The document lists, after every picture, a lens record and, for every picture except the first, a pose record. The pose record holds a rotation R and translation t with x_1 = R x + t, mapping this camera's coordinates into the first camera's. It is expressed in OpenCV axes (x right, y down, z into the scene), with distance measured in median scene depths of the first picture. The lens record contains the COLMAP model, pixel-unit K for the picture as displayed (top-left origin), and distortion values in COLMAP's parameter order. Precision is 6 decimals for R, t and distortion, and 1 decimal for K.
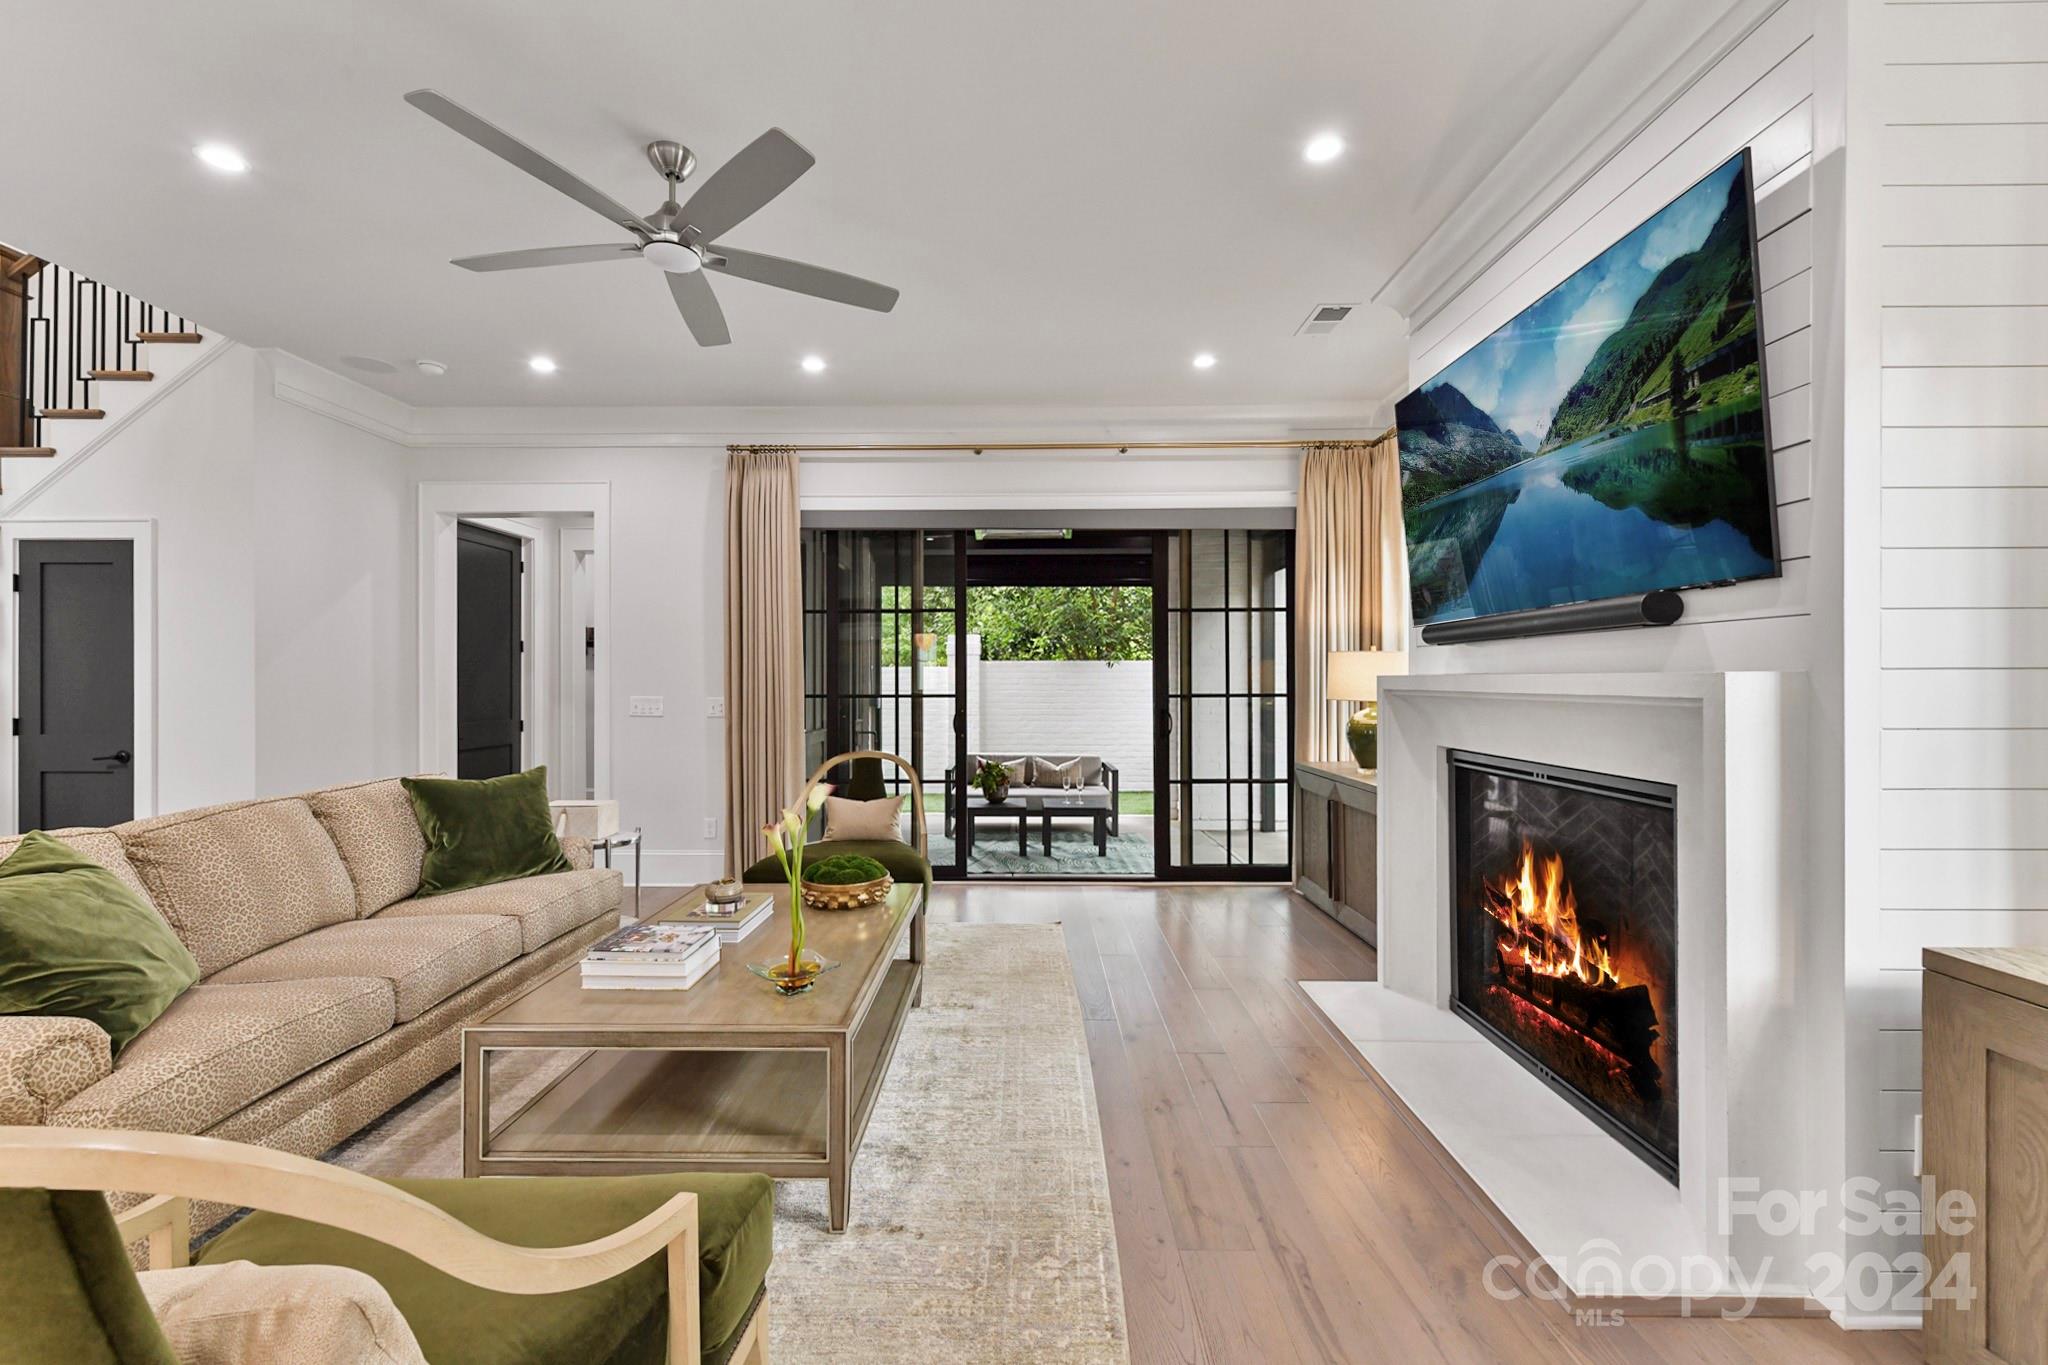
lens RADIAL K [[811.8, 0, 1016.7], [0, 811.8, 677.6], [0, 0, 1]] dist [0.006340, -0.000259]
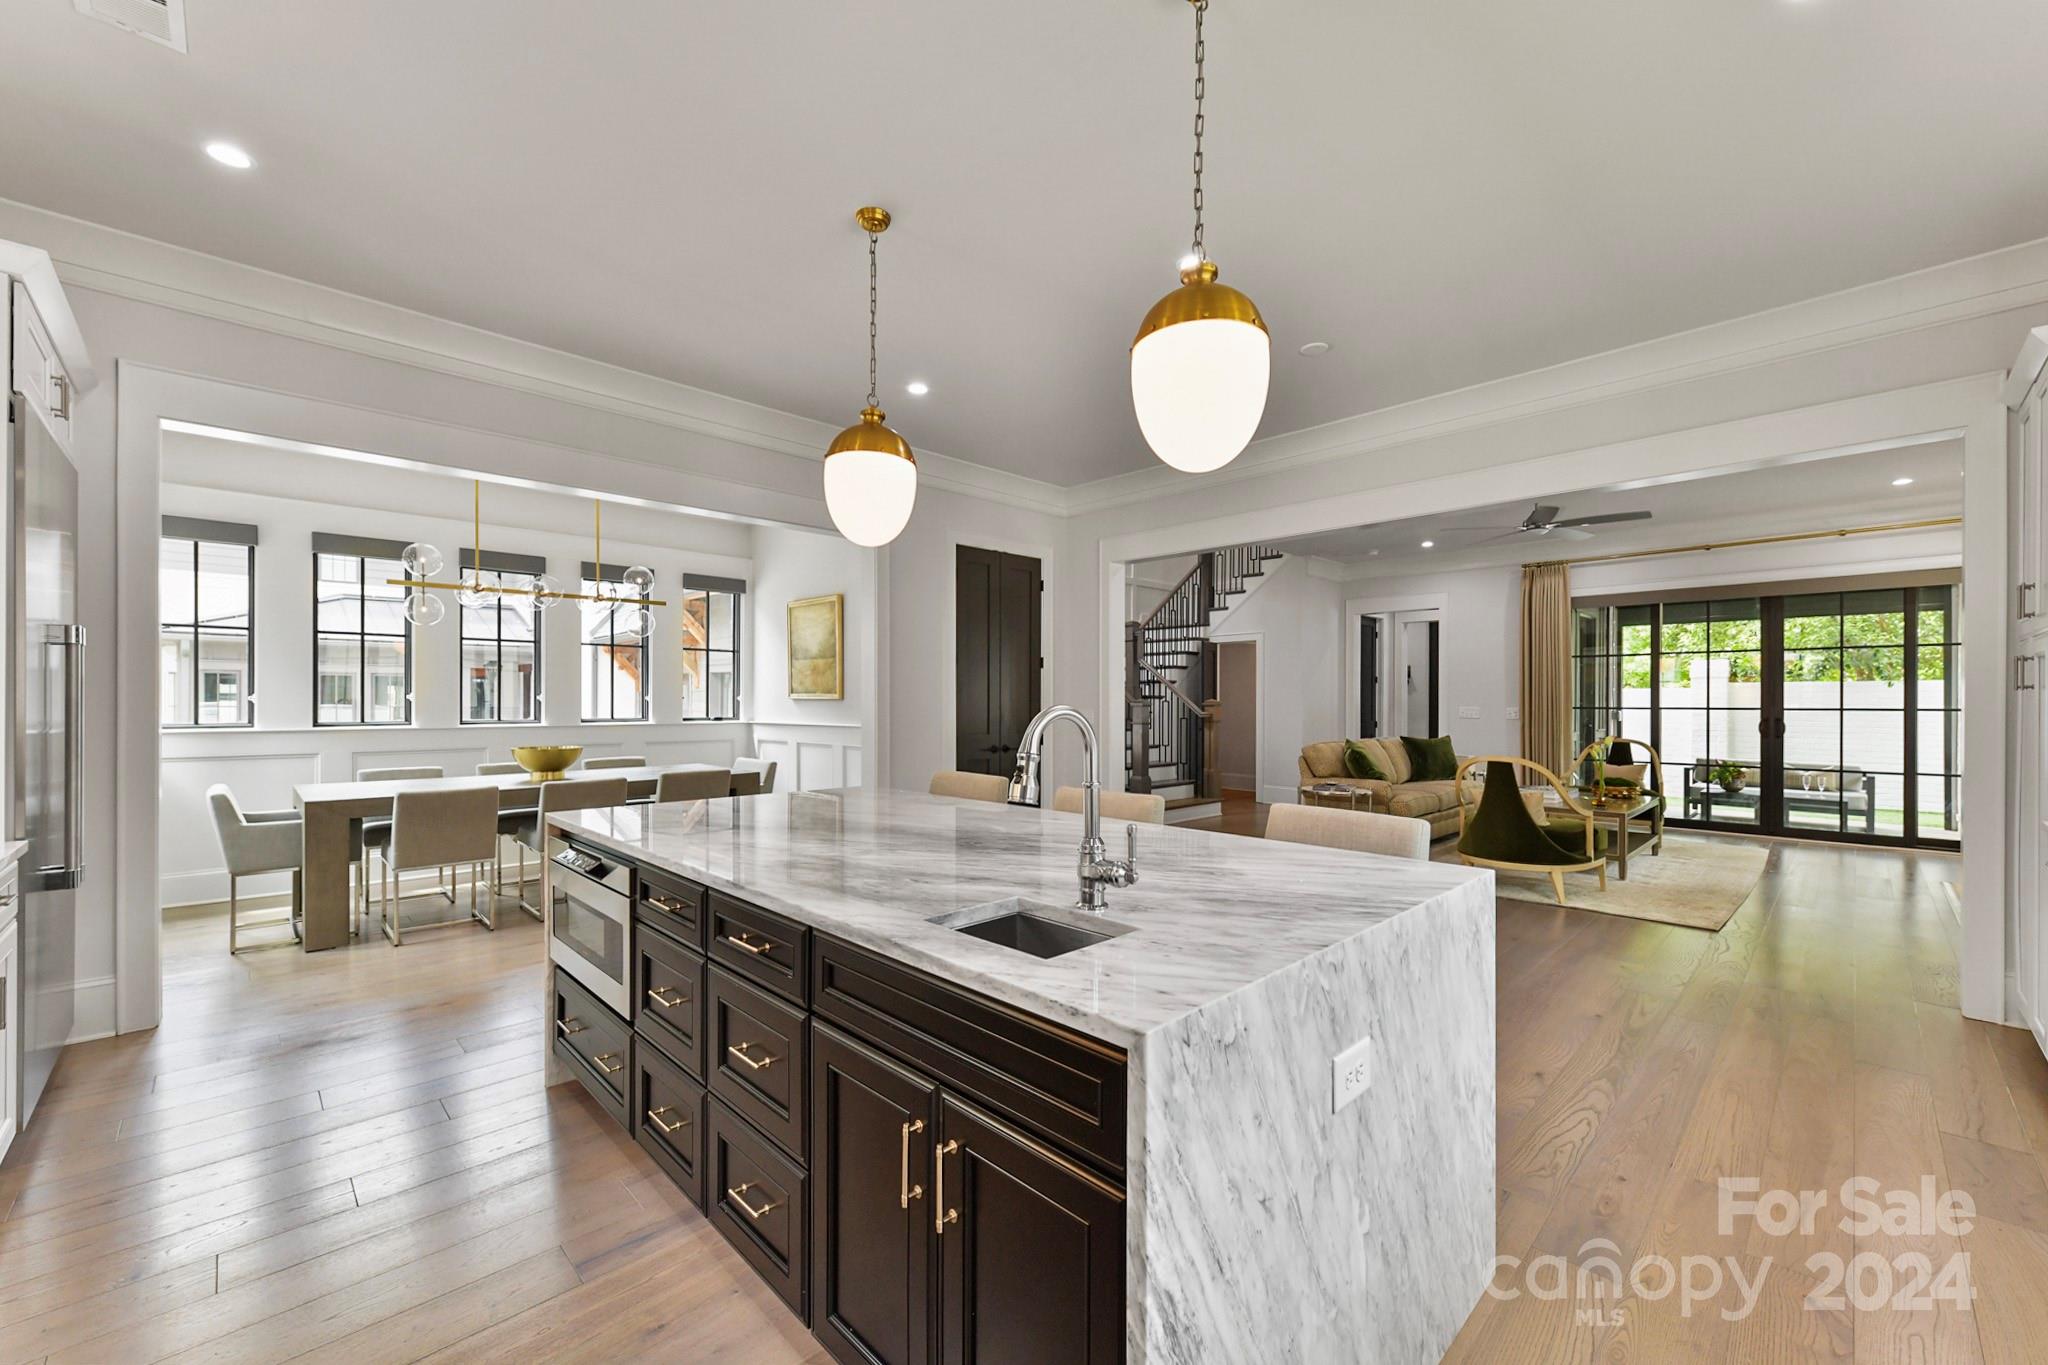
lens RADIAL K [[812.6, 0, 1017.3], [0, 812.6, 712.2], [0, 0, 1]] dist [-0.000641, -0.000058]
pose [[0.702444, 0.012501, -0.711630, 0.159870], [-0.002069, 0.999877, 0.015523, 0.008435], [0.711736, -0.009431, 0.702383, -1.233585]]
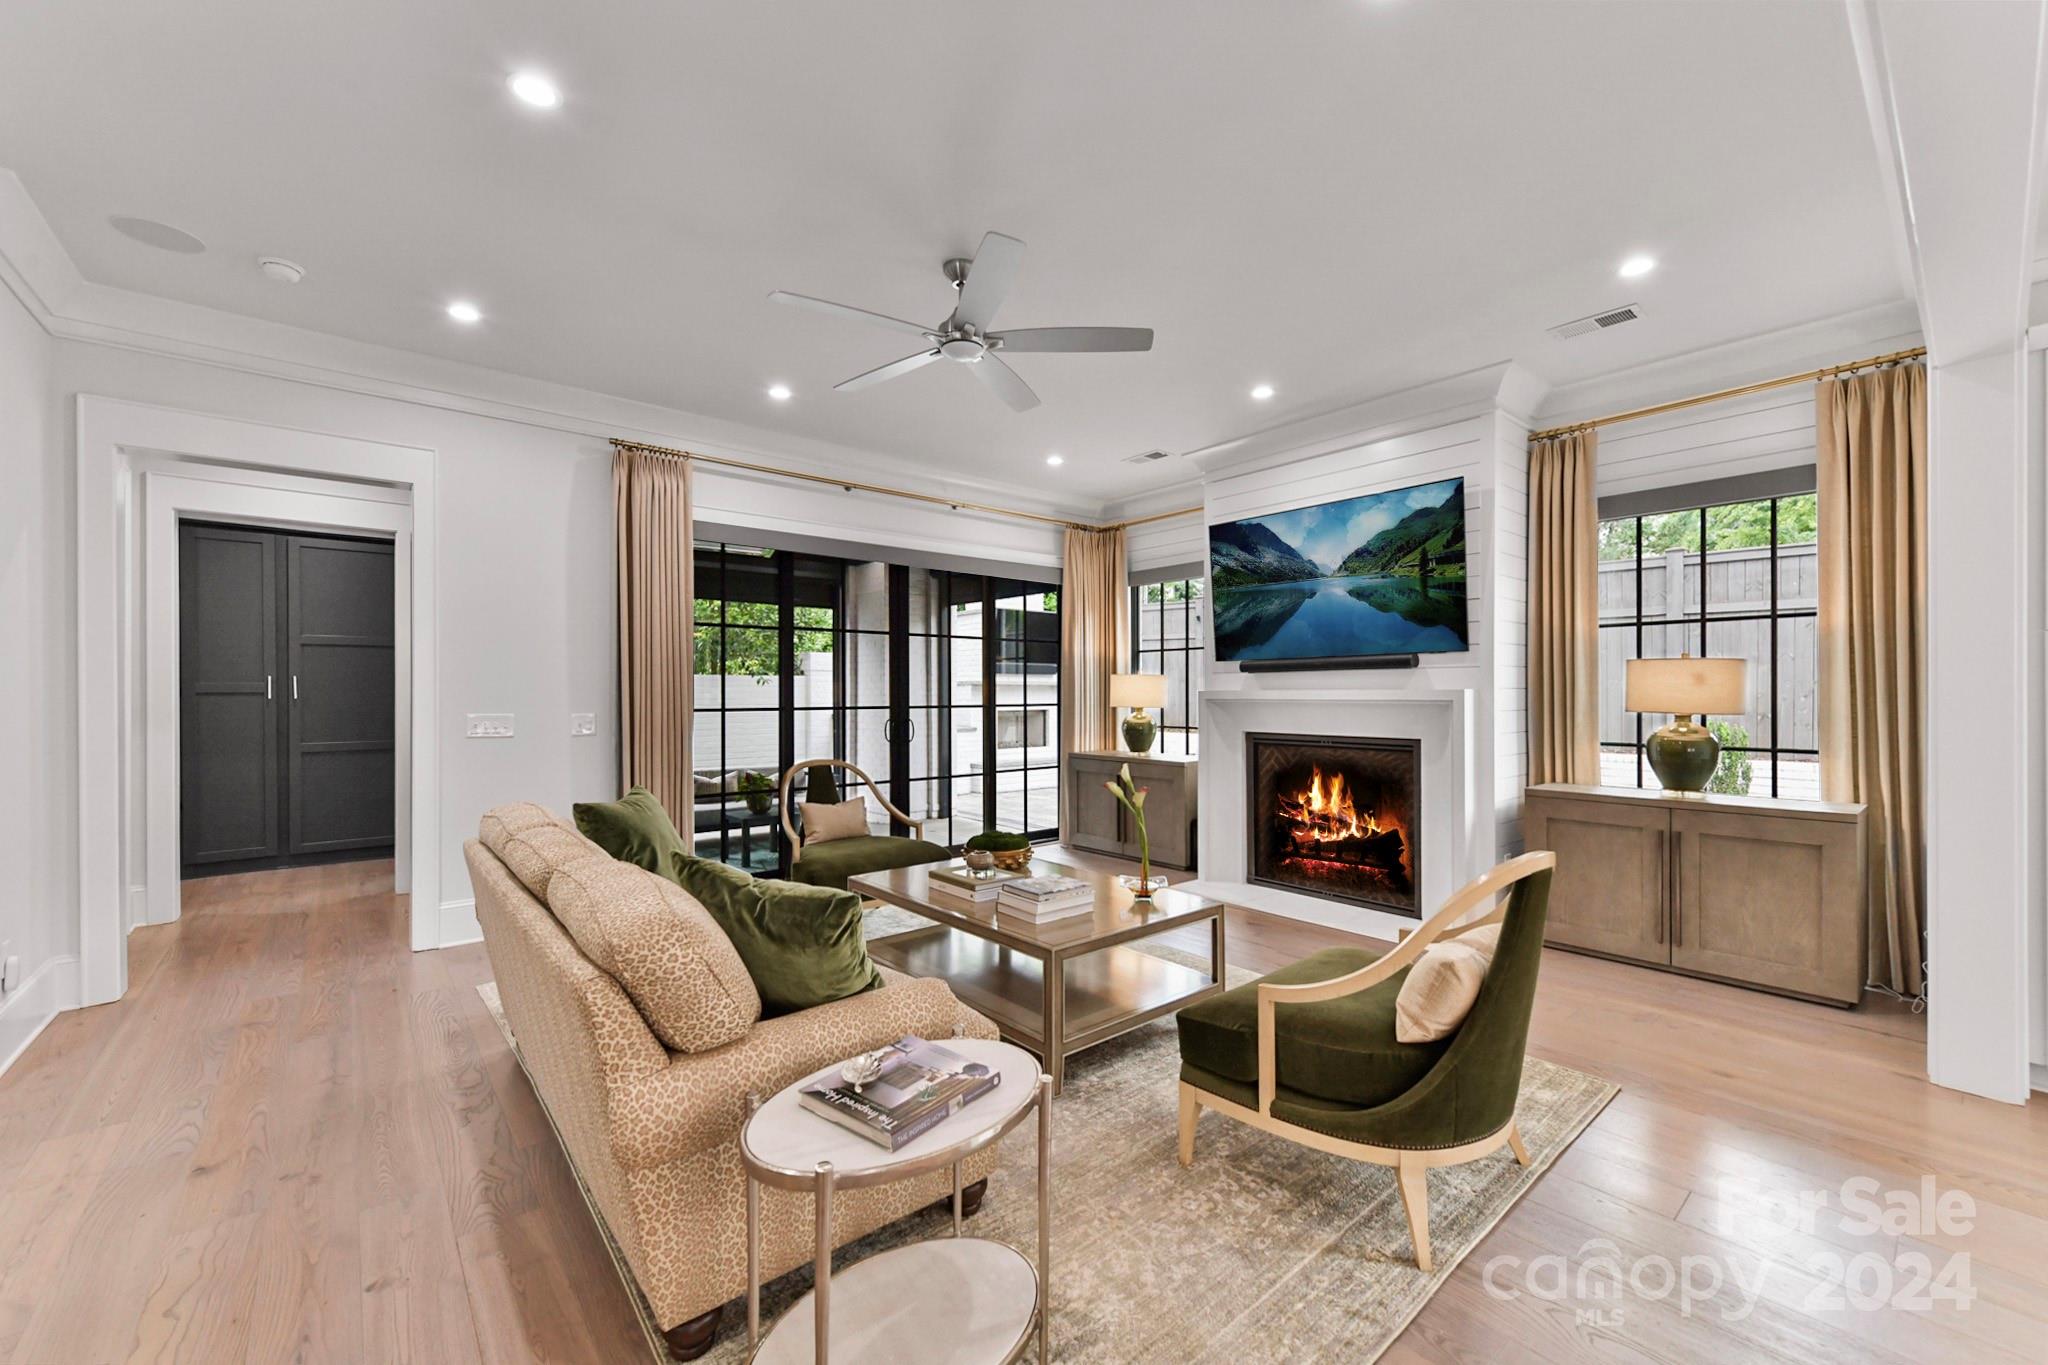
lens RADIAL K [[804.0, 0, 1024.5], [0, 804.0, 692.1], [0, 0, 1]] dist [0.005060, 0.000000]
pose [[0.754233, -0.001327, 0.656606, -0.729678], [0.002557, 0.999996, -0.000916, 0.003641], [-0.656602, 0.002370, 0.754233, 0.010614]]
